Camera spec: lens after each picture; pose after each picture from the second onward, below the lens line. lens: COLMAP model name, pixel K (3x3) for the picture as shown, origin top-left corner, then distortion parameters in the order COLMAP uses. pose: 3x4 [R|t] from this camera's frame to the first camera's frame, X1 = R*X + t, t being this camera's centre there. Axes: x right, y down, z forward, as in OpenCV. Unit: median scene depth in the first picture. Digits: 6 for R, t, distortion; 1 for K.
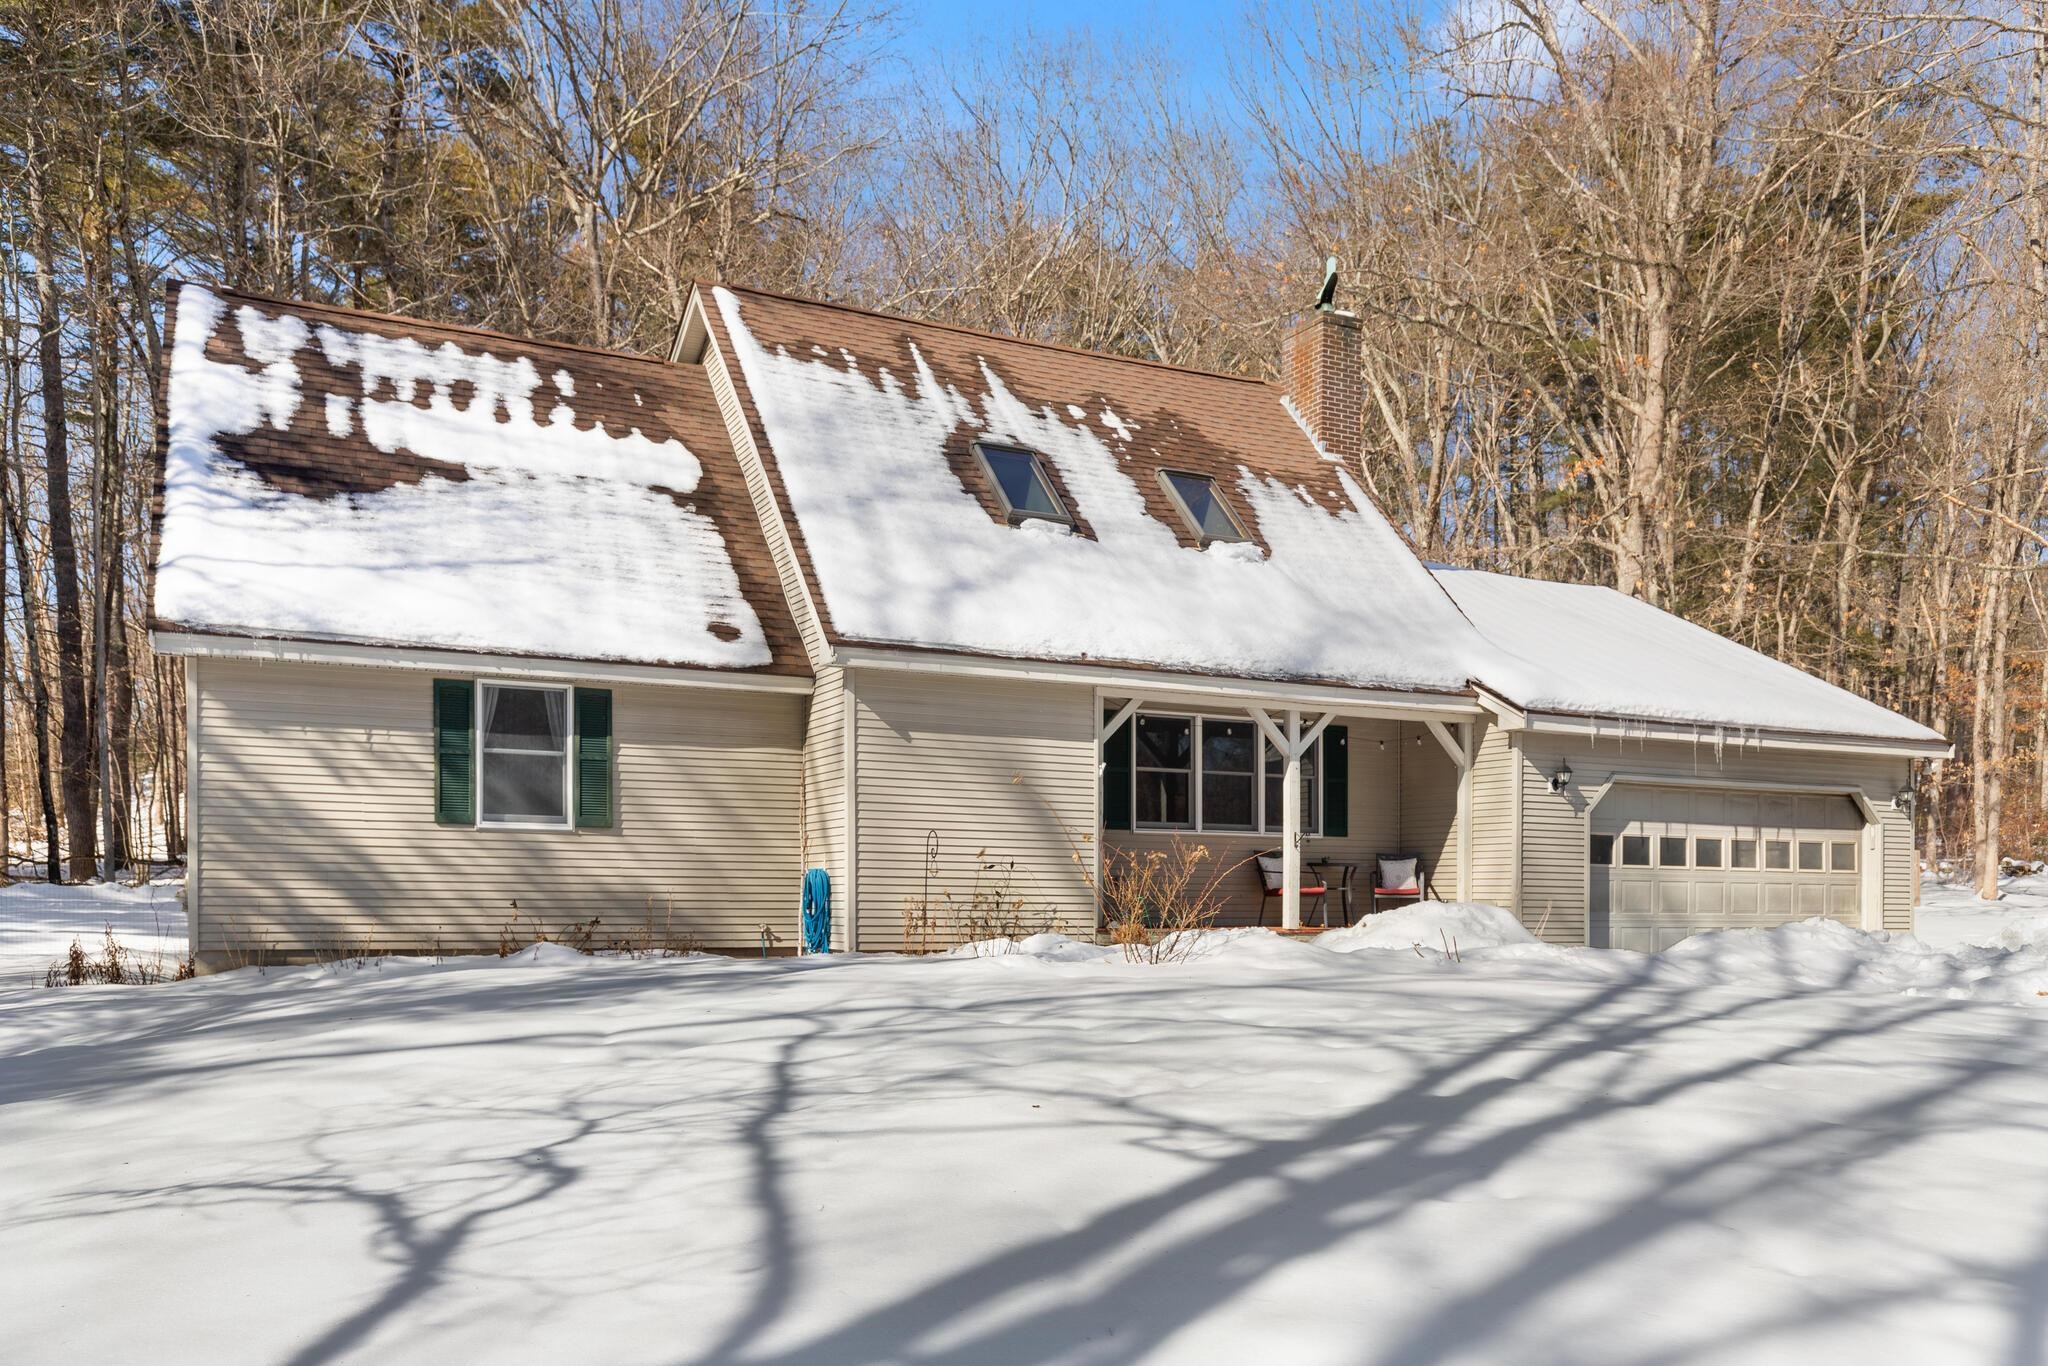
lens RADIAL K [[1798.6, 0, 1021.7], [0, 1798.6, 726.8], [0, 0, 1]] dist [-0.004945, -0.002953]
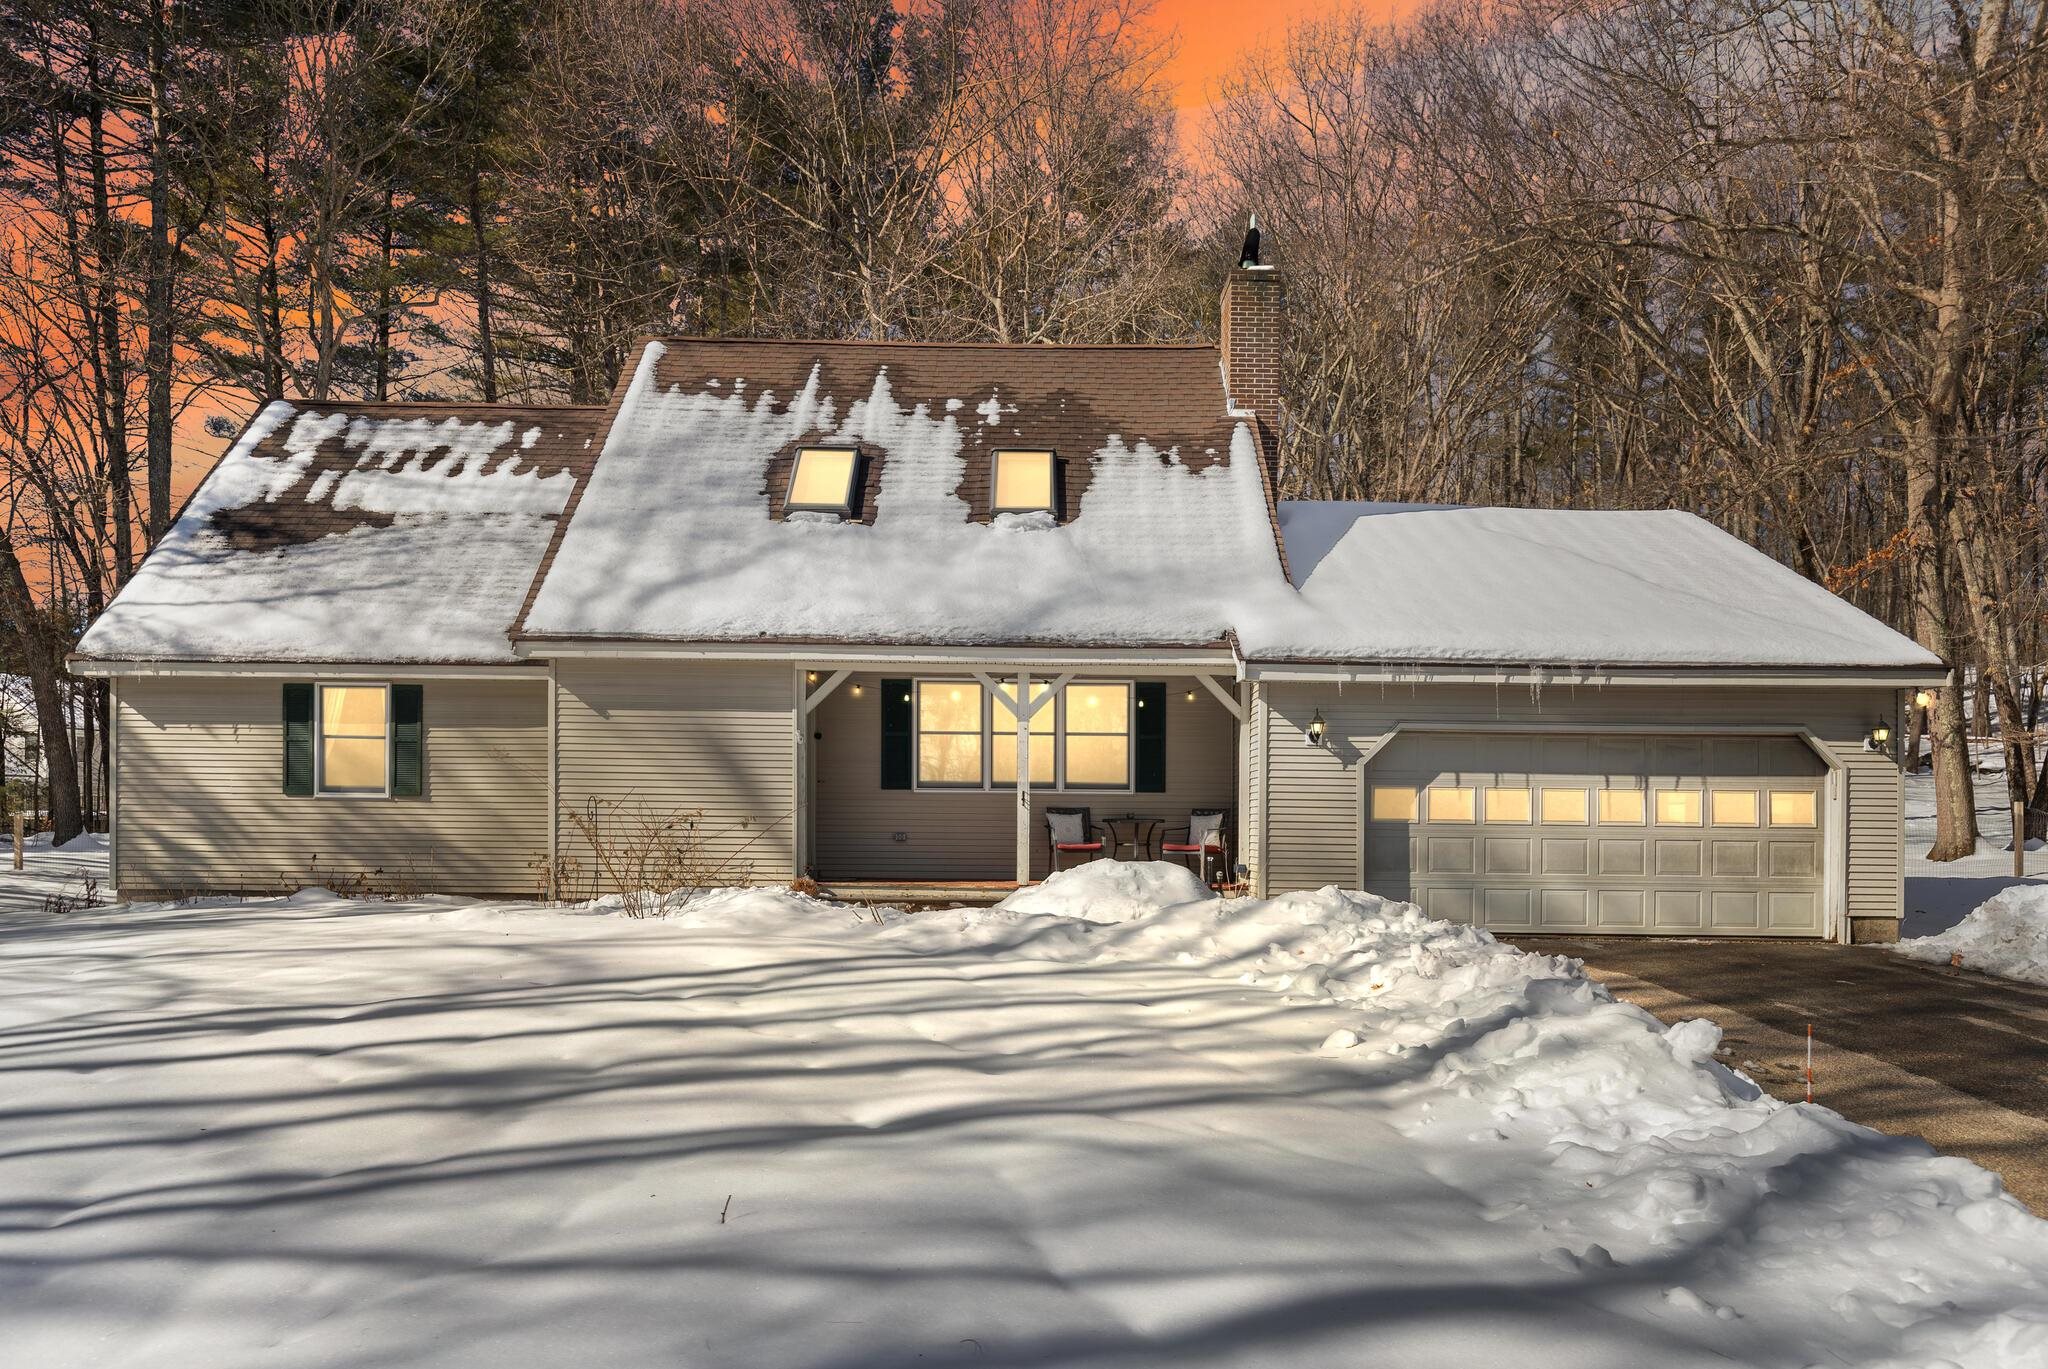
lens RADIAL K [[1523.8, 0, 1024.0], [0, 1523.8, 684.5], [0, 0, 1]] dist [0.005484, 0.001742]
pose [[0.881797, -0.042805, -0.469682, 0.541814], [0.042664, 0.999029, -0.010947, 0.007267], [0.469695, -0.010386, 0.882768, 0.220539]]
